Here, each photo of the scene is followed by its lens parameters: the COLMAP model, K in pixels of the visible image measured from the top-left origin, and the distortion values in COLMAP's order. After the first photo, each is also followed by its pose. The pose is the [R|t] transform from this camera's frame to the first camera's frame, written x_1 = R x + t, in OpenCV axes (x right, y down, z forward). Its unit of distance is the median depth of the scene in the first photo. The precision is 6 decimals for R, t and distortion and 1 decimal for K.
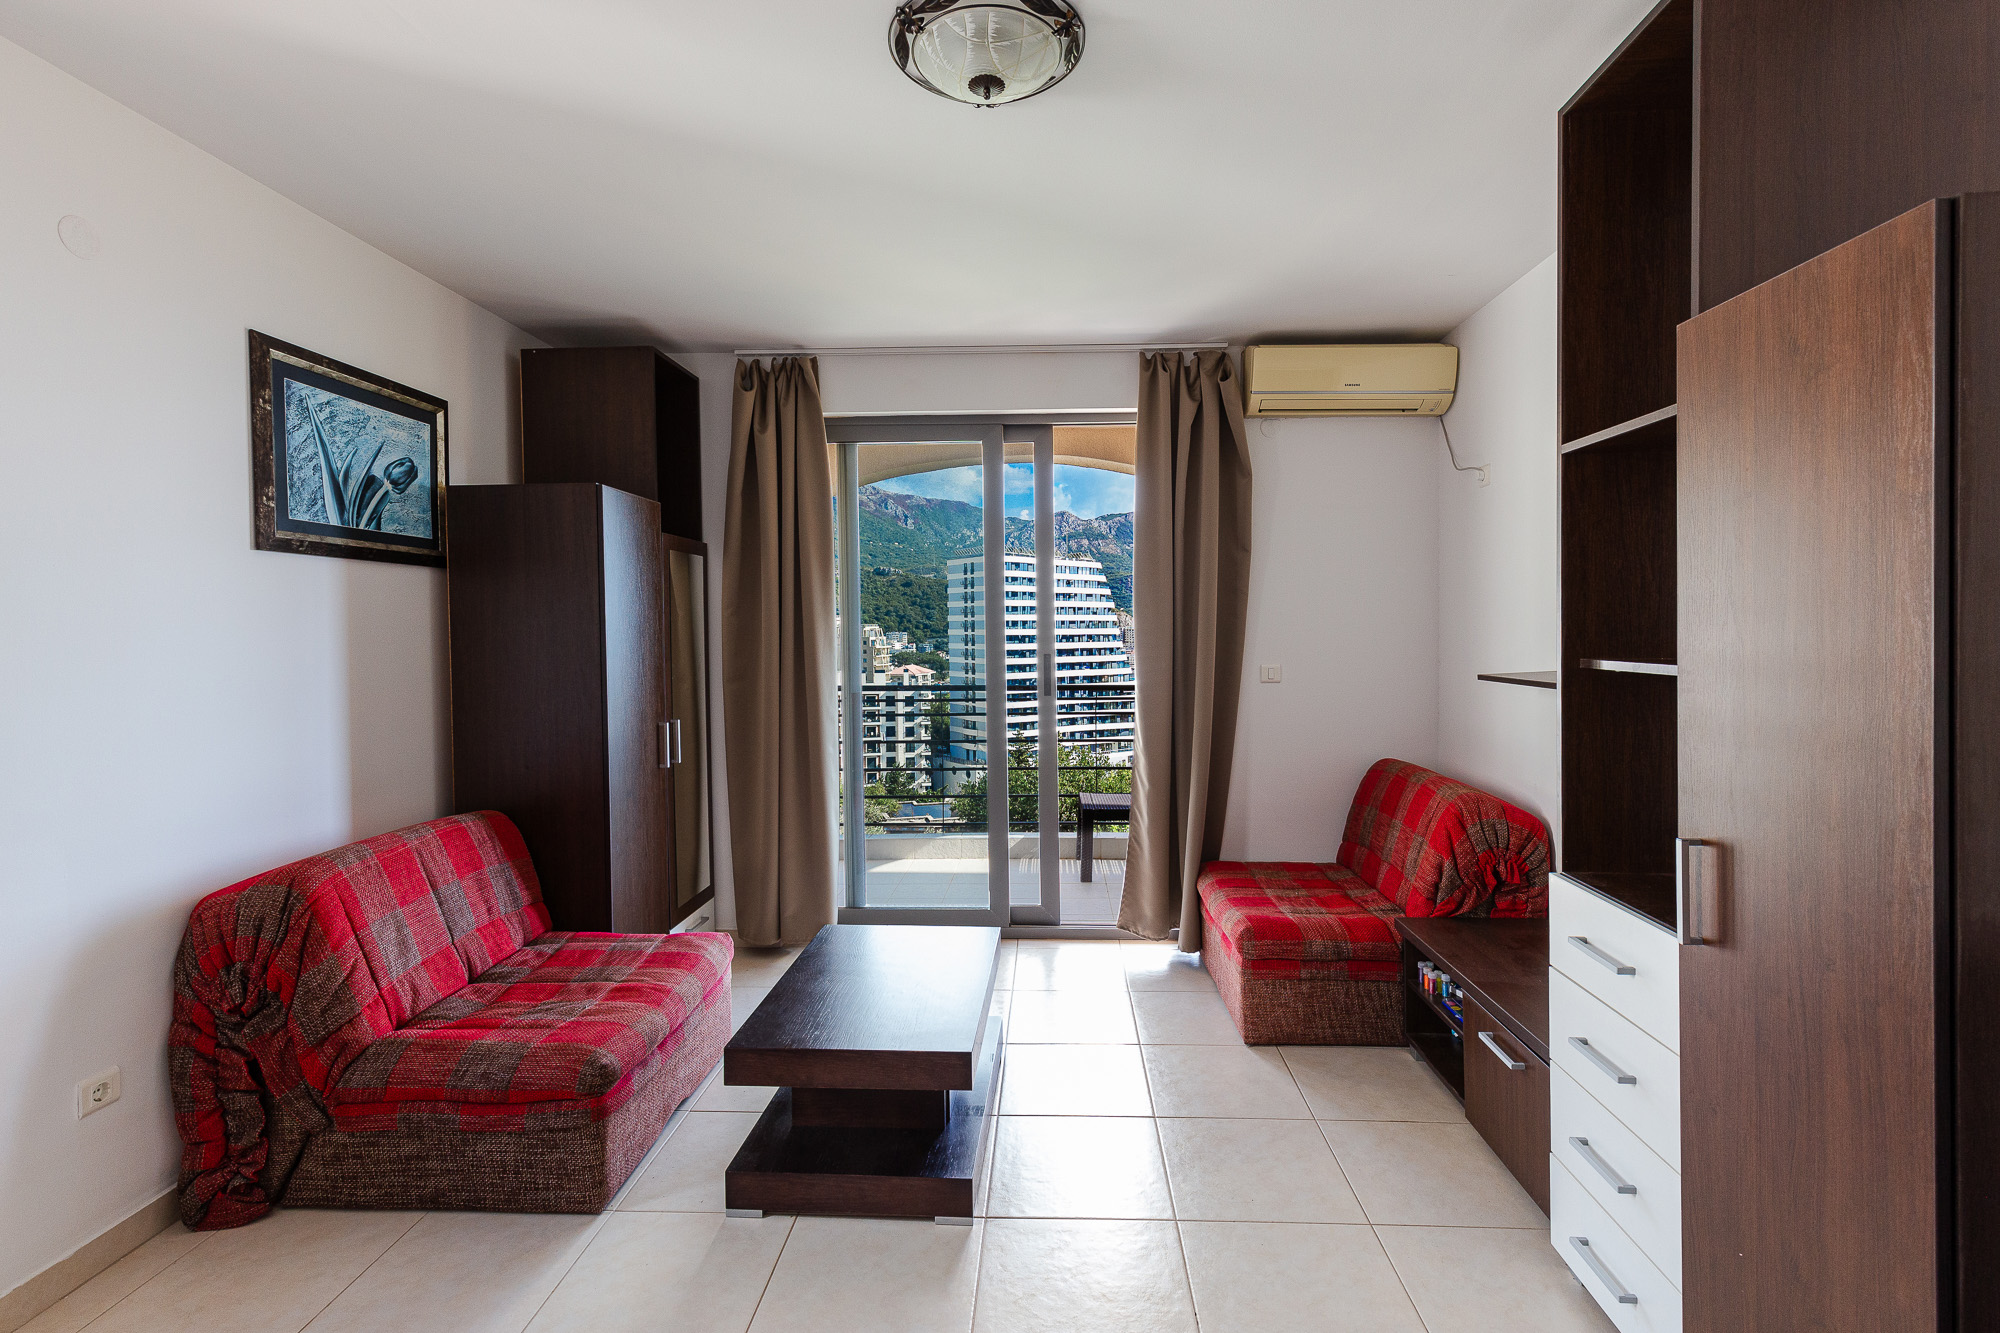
lens RADIAL K [[908.8, 0, 1002.5], [0, 908.8, 652.2], [0, 0, 1]] dist [0.017193, -0.000989]
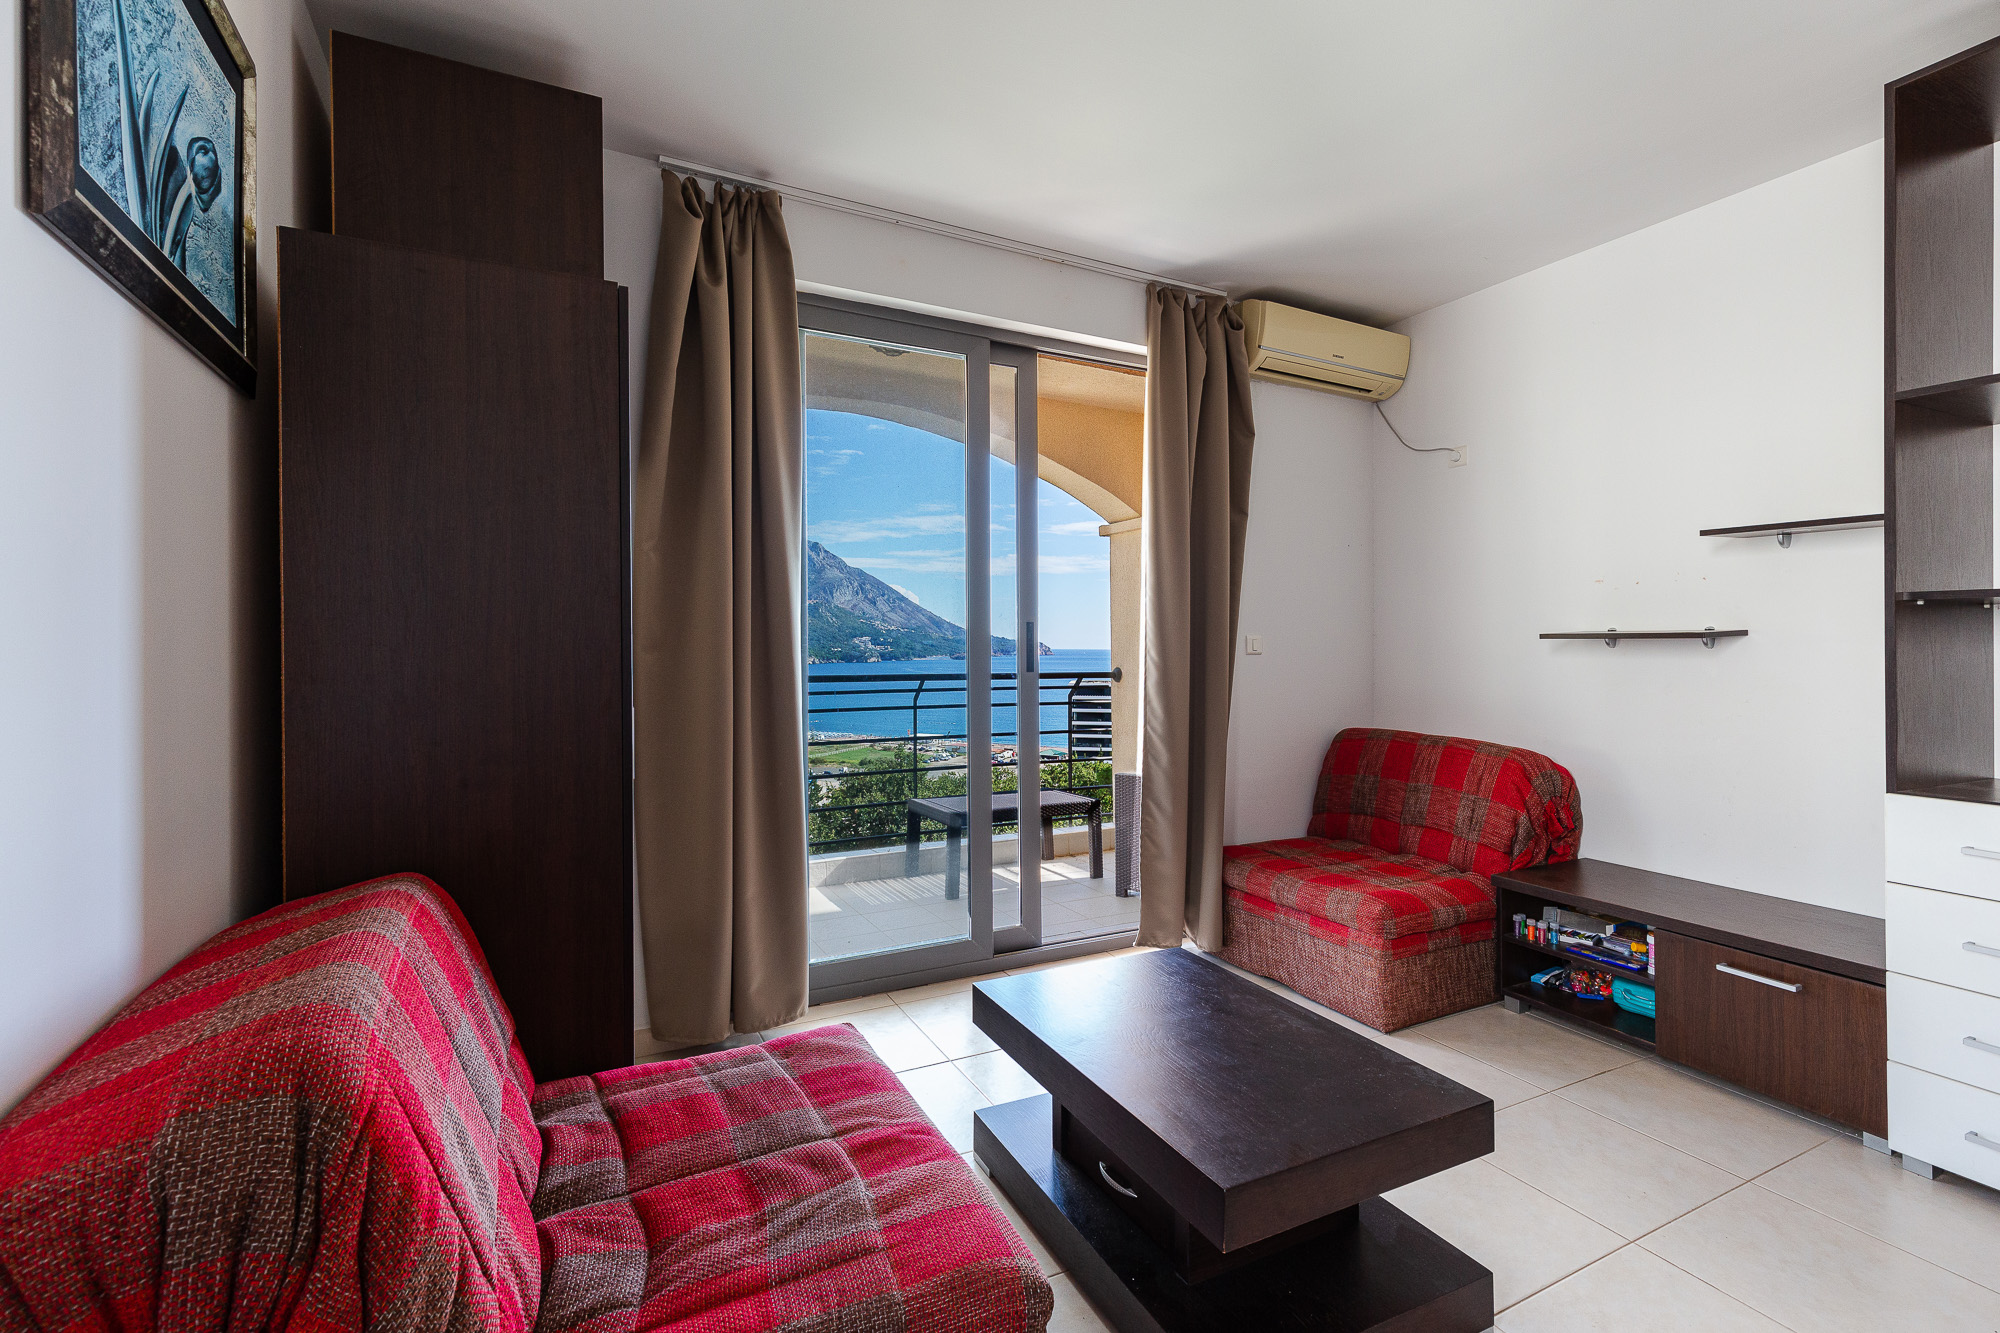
lens RADIAL K [[908.8, 0, 1002.5], [0, 908.8, 652.2], [0, 0, 1]] dist [0.017193, -0.000989]
pose [[0.865438, 0.004775, 0.500993, -0.539106], [0.005656, 0.999798, -0.019298, 0.062057], [-0.500984, 0.019535, 0.865236, 0.393871]]
